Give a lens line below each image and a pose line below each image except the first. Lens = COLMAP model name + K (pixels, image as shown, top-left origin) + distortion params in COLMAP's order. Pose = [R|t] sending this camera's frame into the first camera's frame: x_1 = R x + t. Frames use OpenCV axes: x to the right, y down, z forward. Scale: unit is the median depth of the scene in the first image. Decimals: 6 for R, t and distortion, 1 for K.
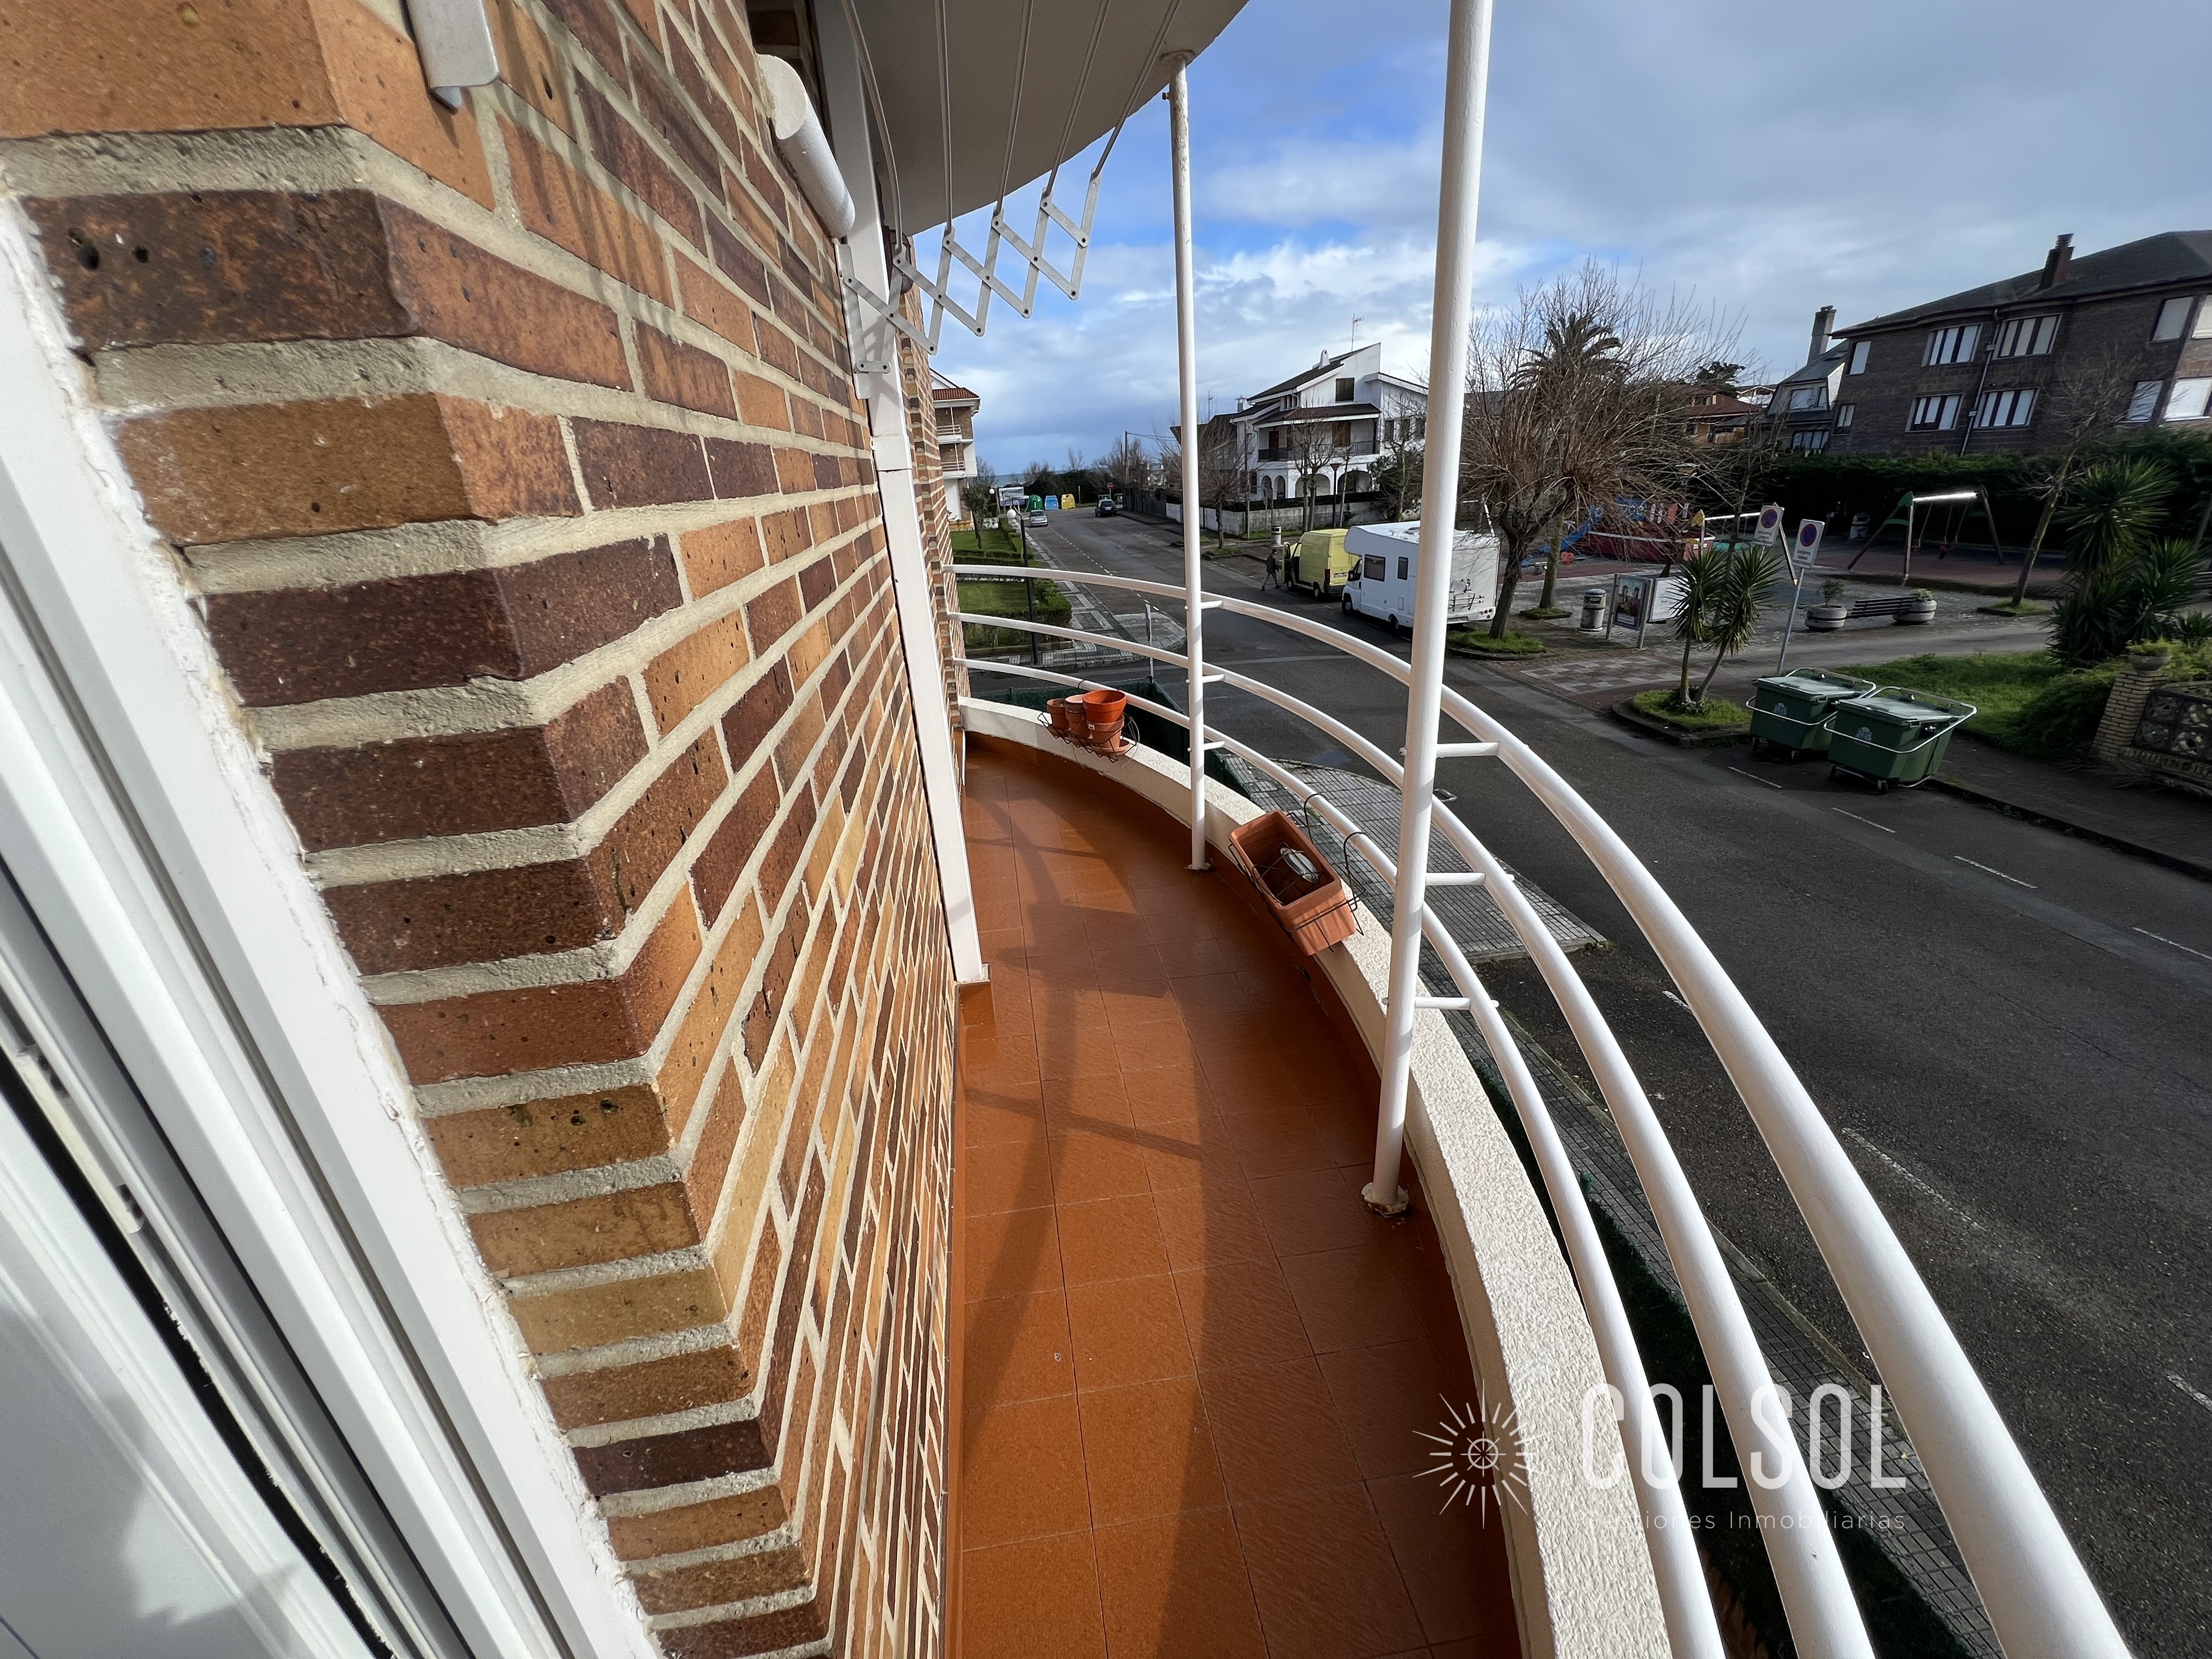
lens RADIAL K [[886.8, 0, 1093.7], [0, 886.8, 829.1], [0, 0, 1]] dist [-0.003903, 0.000797]
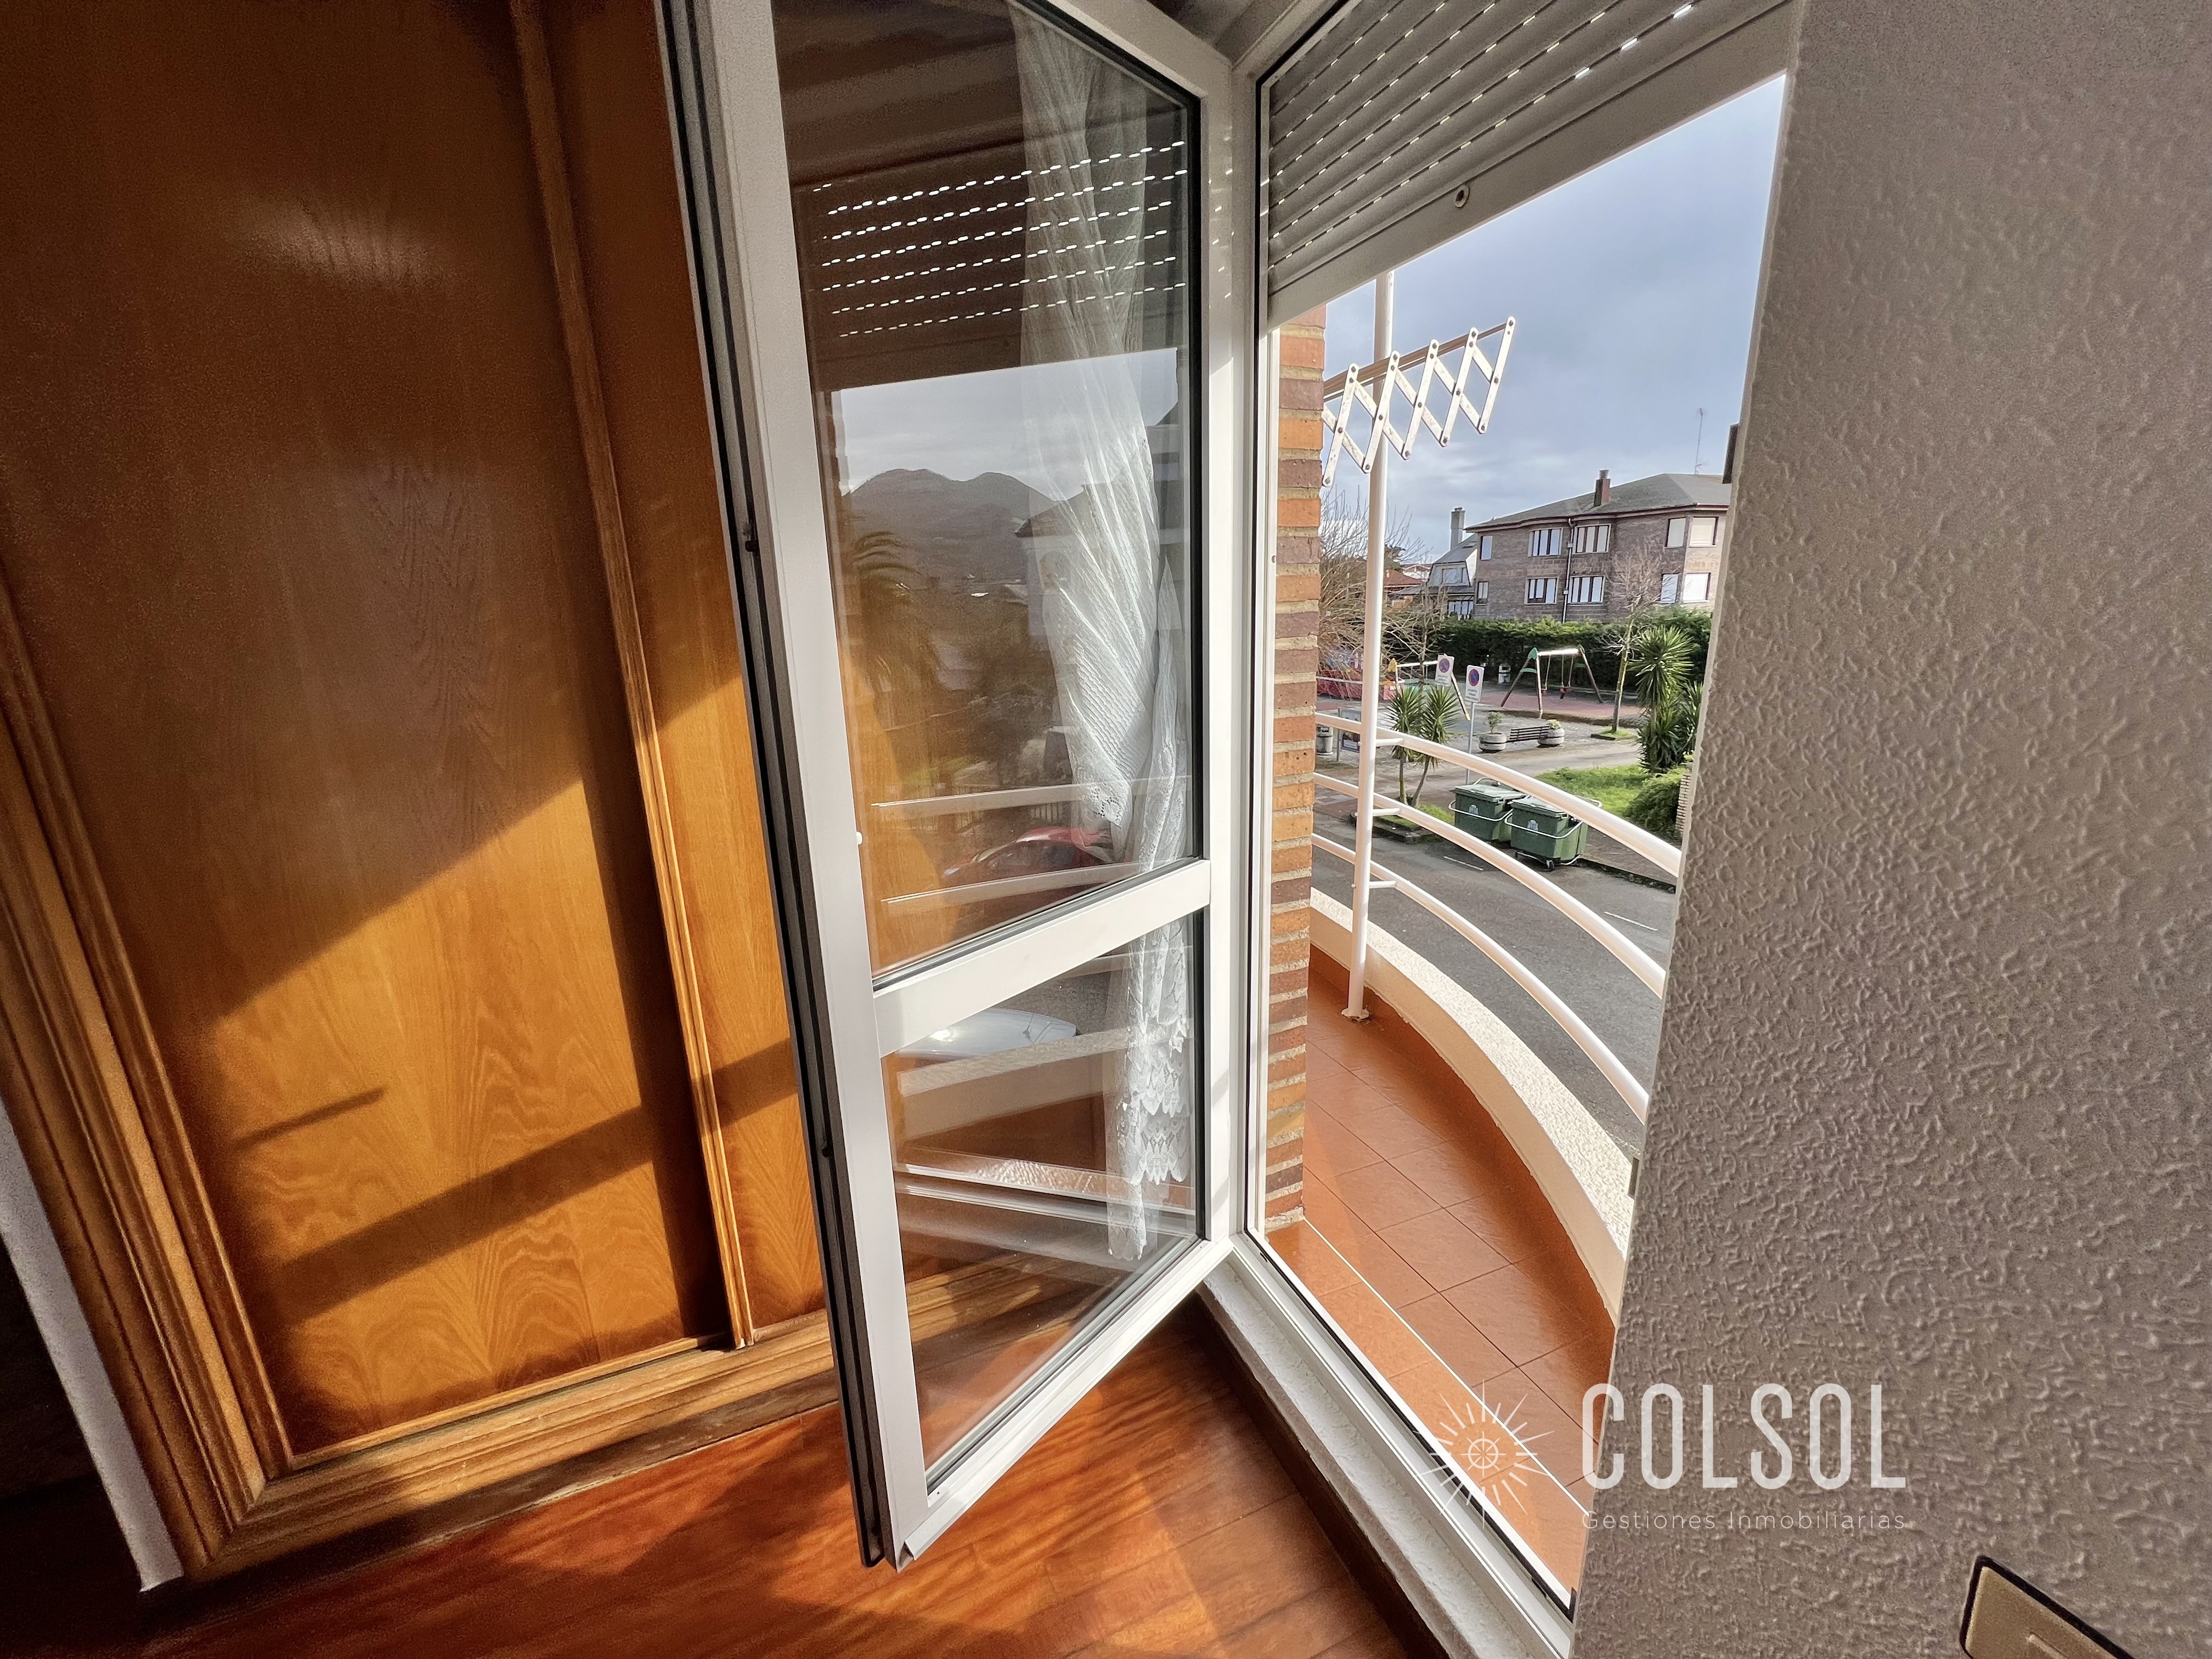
lens RADIAL K [[886.8, 0, 1093.7], [0, 886.8, 829.1], [0, 0, 1]] dist [-0.003903, 0.000797]
pose [[0.966196, -0.030534, 0.255994, -0.039351], [0.068434, 0.987716, -0.140476, 0.017956], [-0.248561, 0.153246, 0.956417, -0.038031]]
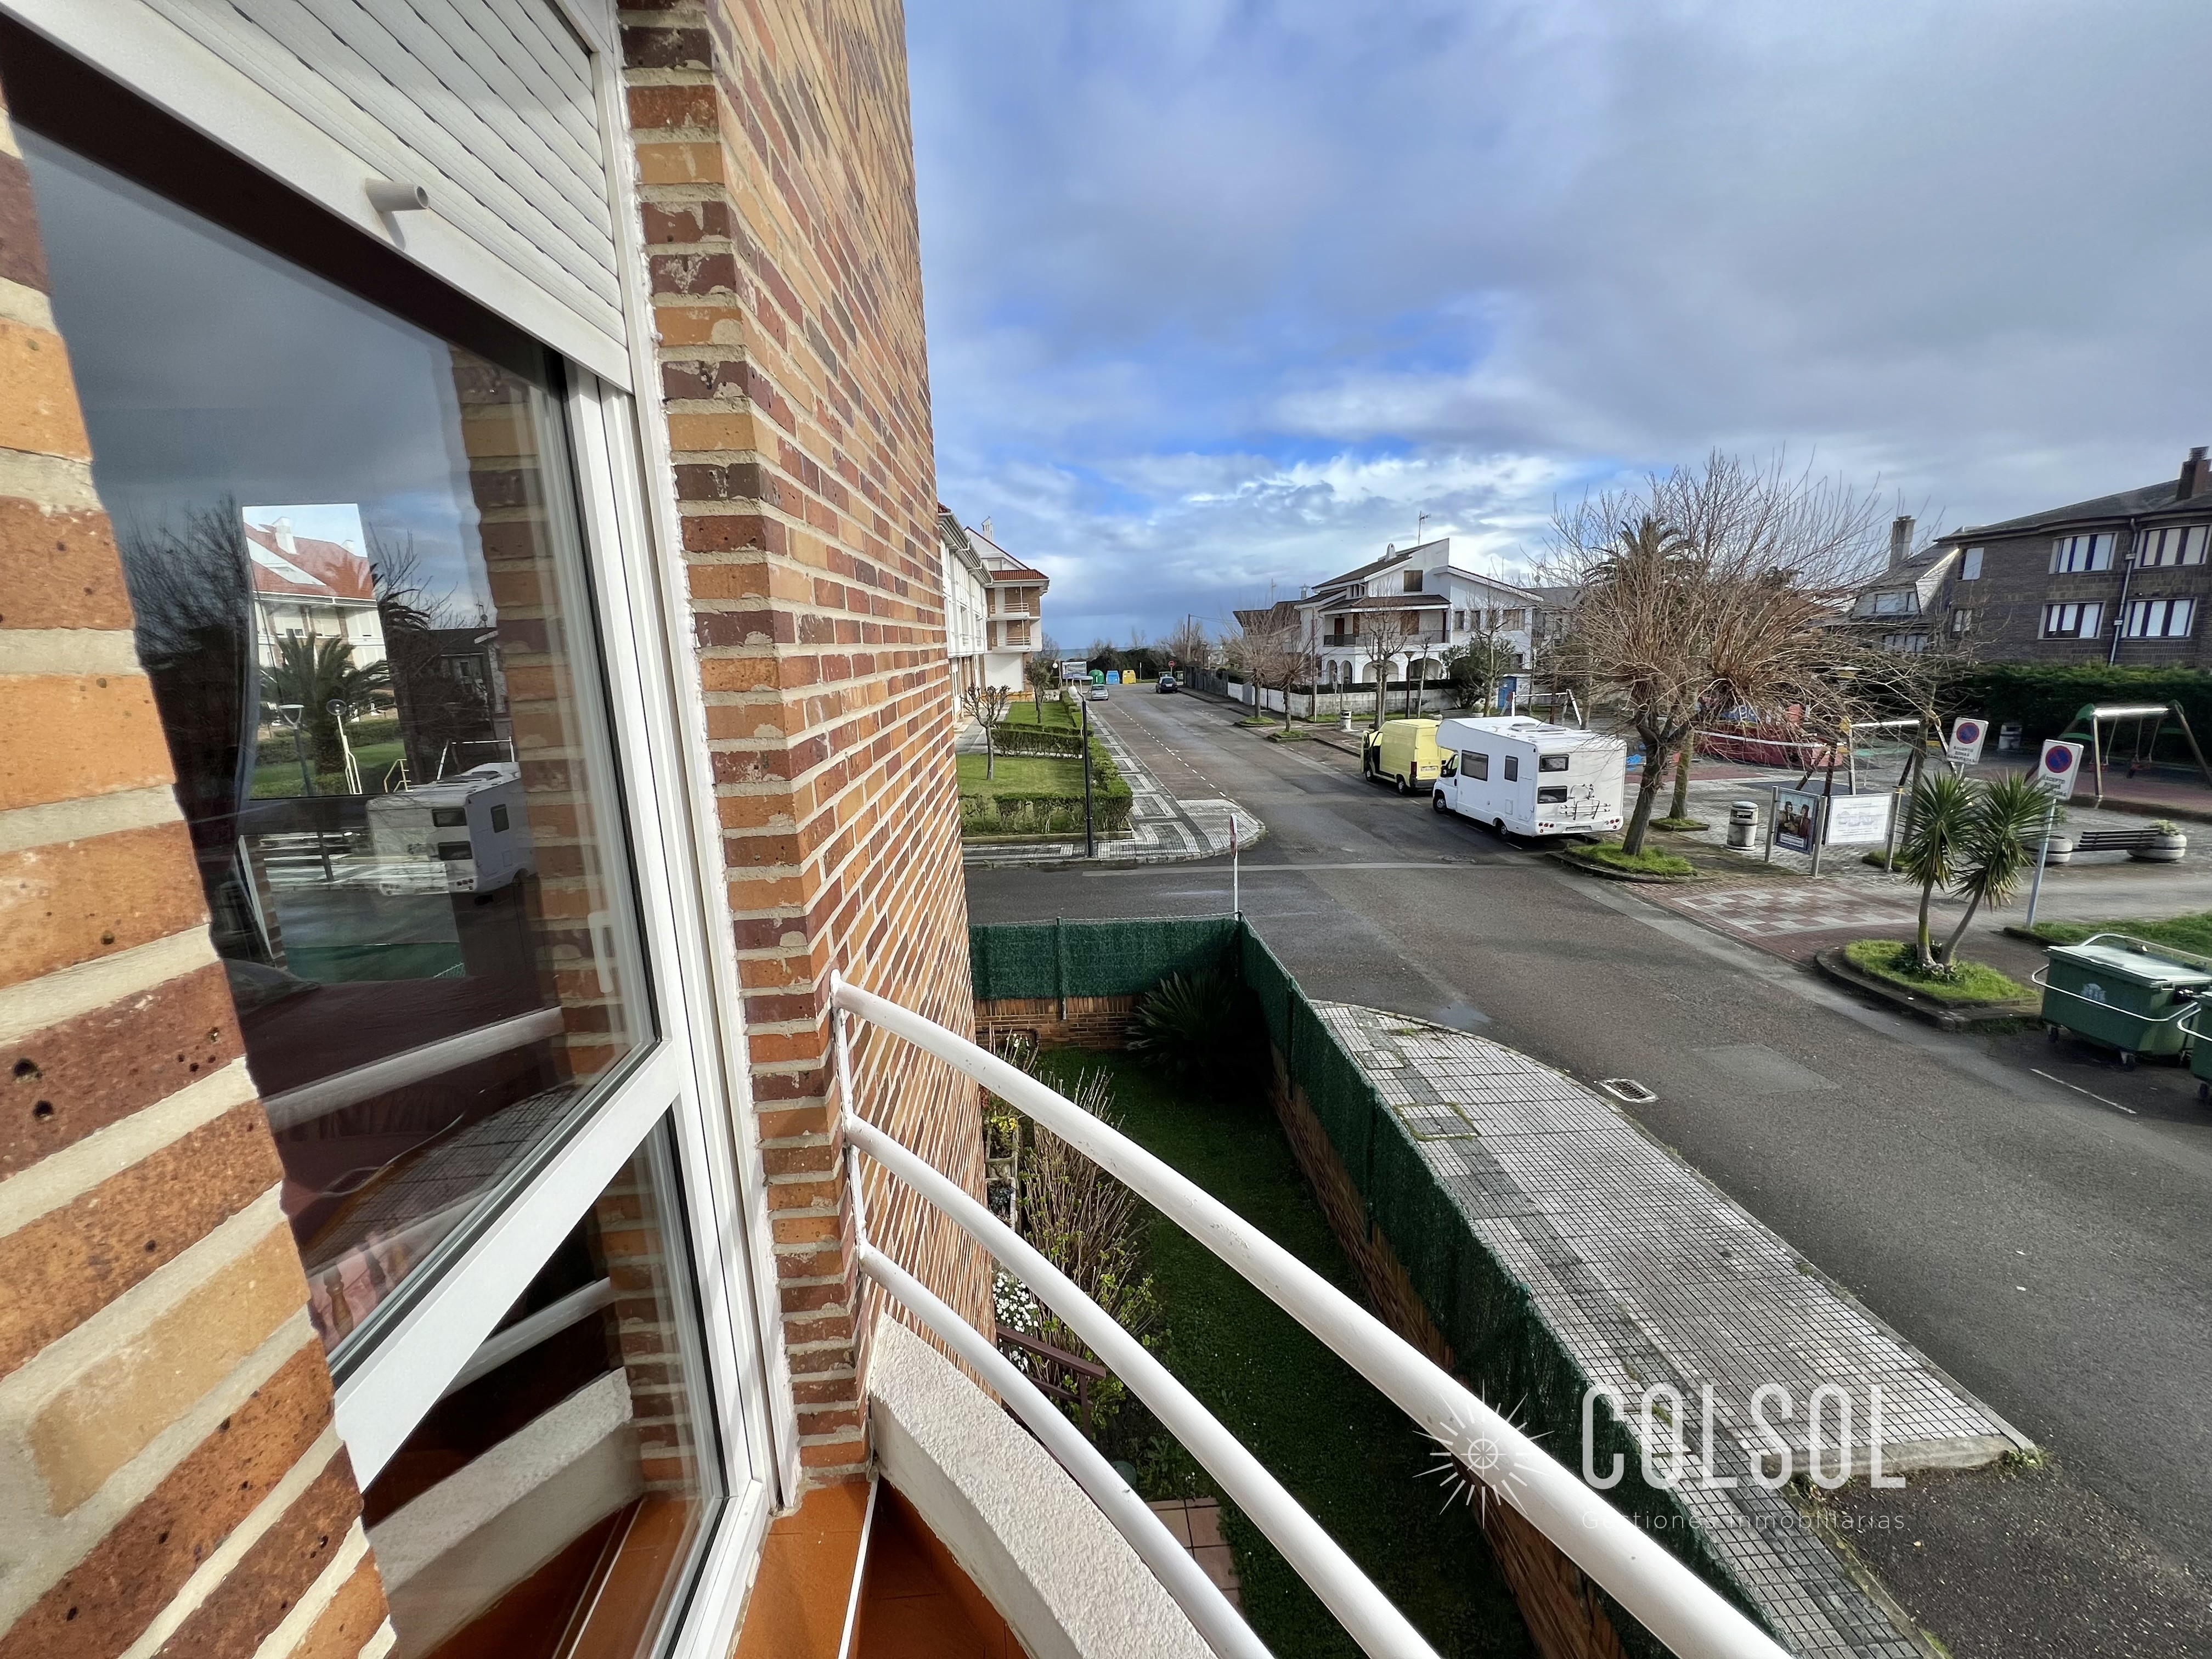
lens RADIAL K [[886.8, 0, 1093.7], [0, 886.8, 829.1], [0, 0, 1]] dist [-0.003903, 0.000797]
pose [[0.997346, 0.043945, -0.058055, -0.011212], [-0.053727, 0.982301, -0.179438, -0.051913], [0.049142, 0.182081, 0.982055, 0.118432]]
